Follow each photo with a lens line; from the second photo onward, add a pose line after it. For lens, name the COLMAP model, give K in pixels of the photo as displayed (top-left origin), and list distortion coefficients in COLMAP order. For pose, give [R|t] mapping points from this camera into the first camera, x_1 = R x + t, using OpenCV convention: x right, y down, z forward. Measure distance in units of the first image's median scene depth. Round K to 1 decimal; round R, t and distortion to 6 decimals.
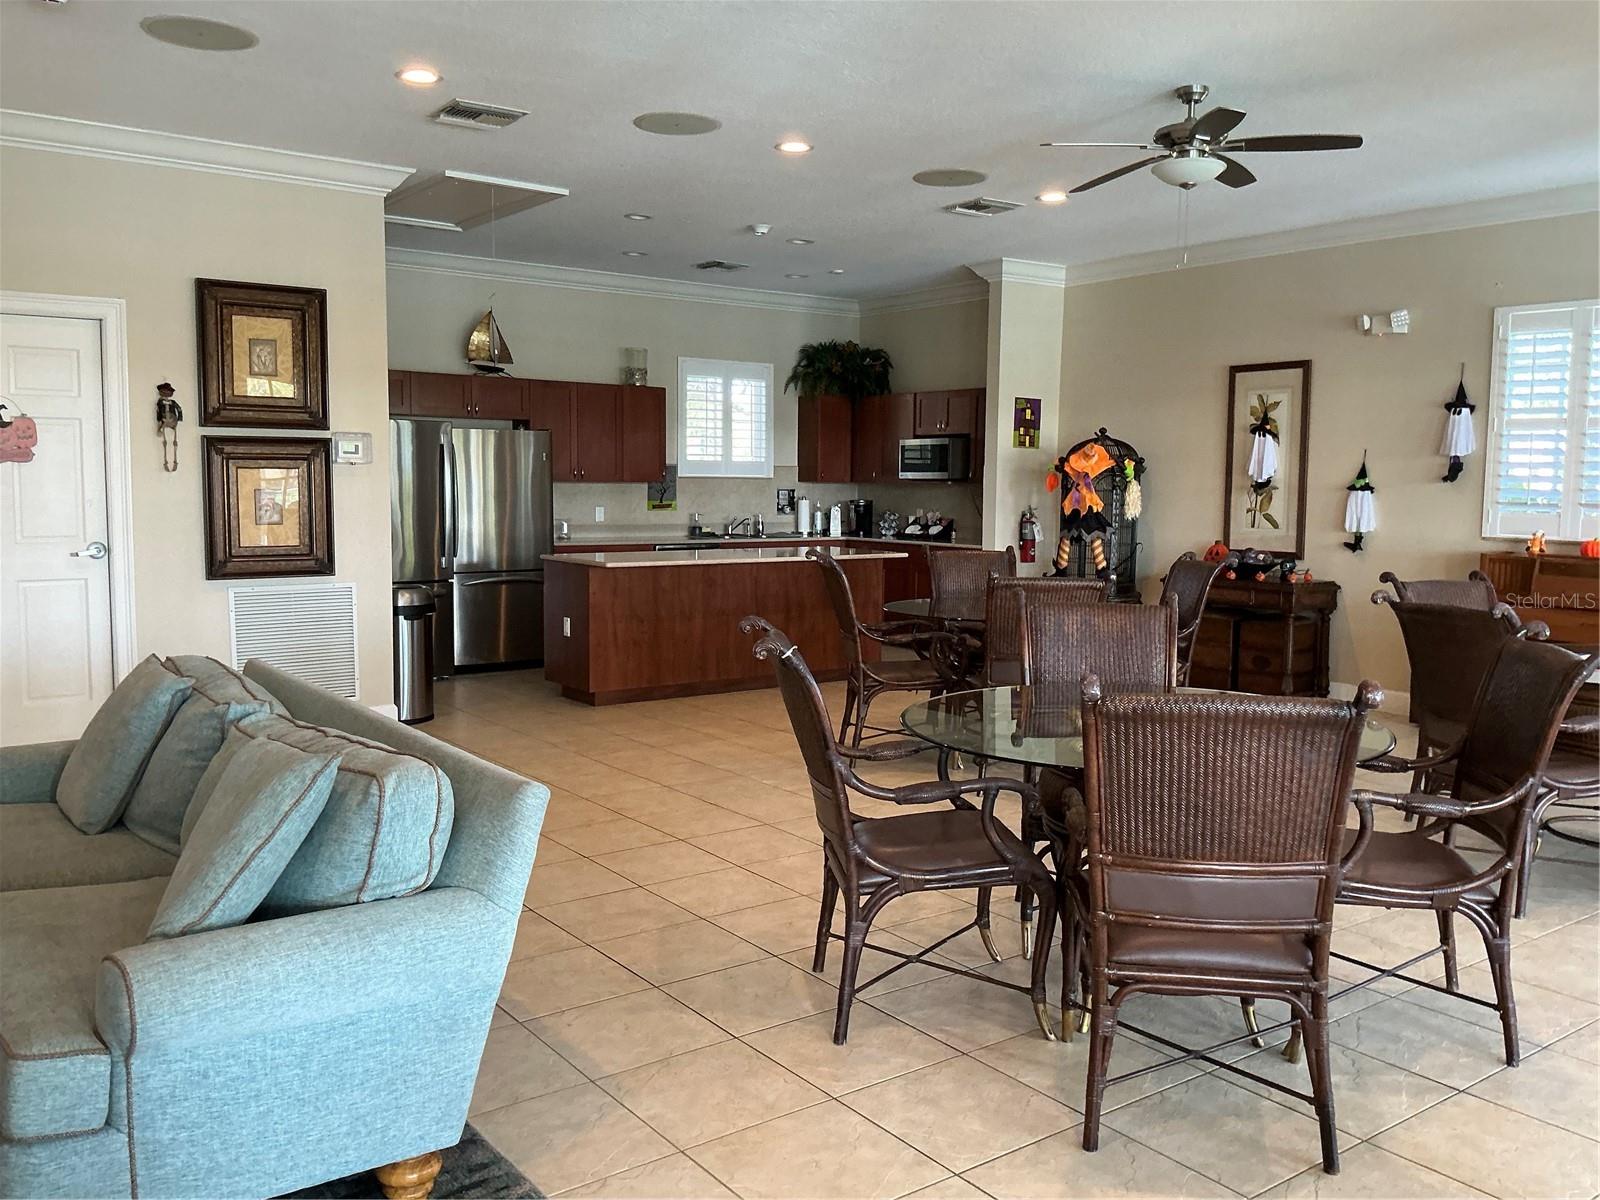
lens RADIAL K [[1318.4, 0, 789.2], [0, 1318.4, 597.4], [0, 0, 1]] dist [0.128300, -0.242087]
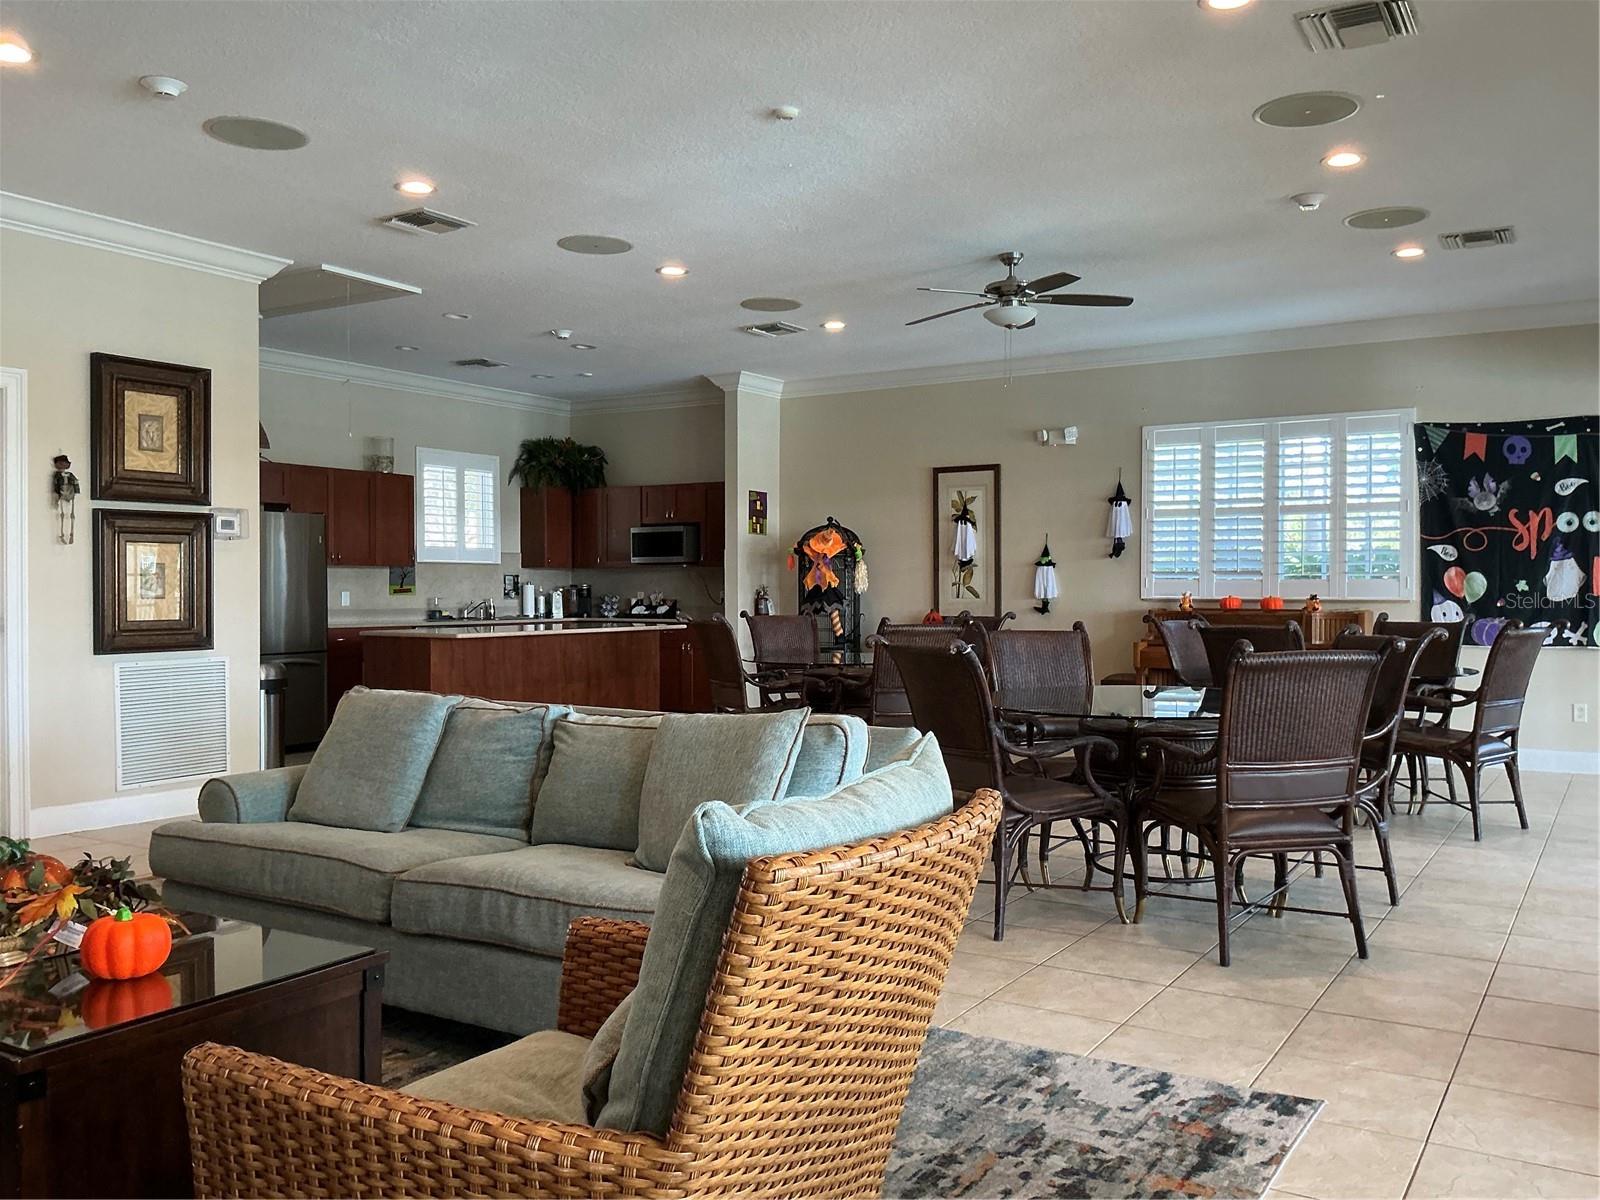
lens RADIAL K [[1318.4, 0, 789.2], [0, 1318.4, 597.4], [0, 0, 1]] dist [0.128300, -0.242087]
pose [[0.932014, -0.013632, 0.362165, -0.248537], [0.042590, 0.996488, -0.072095, 0.029562], [-0.359911, 0.082618, 0.929322, -0.078964]]
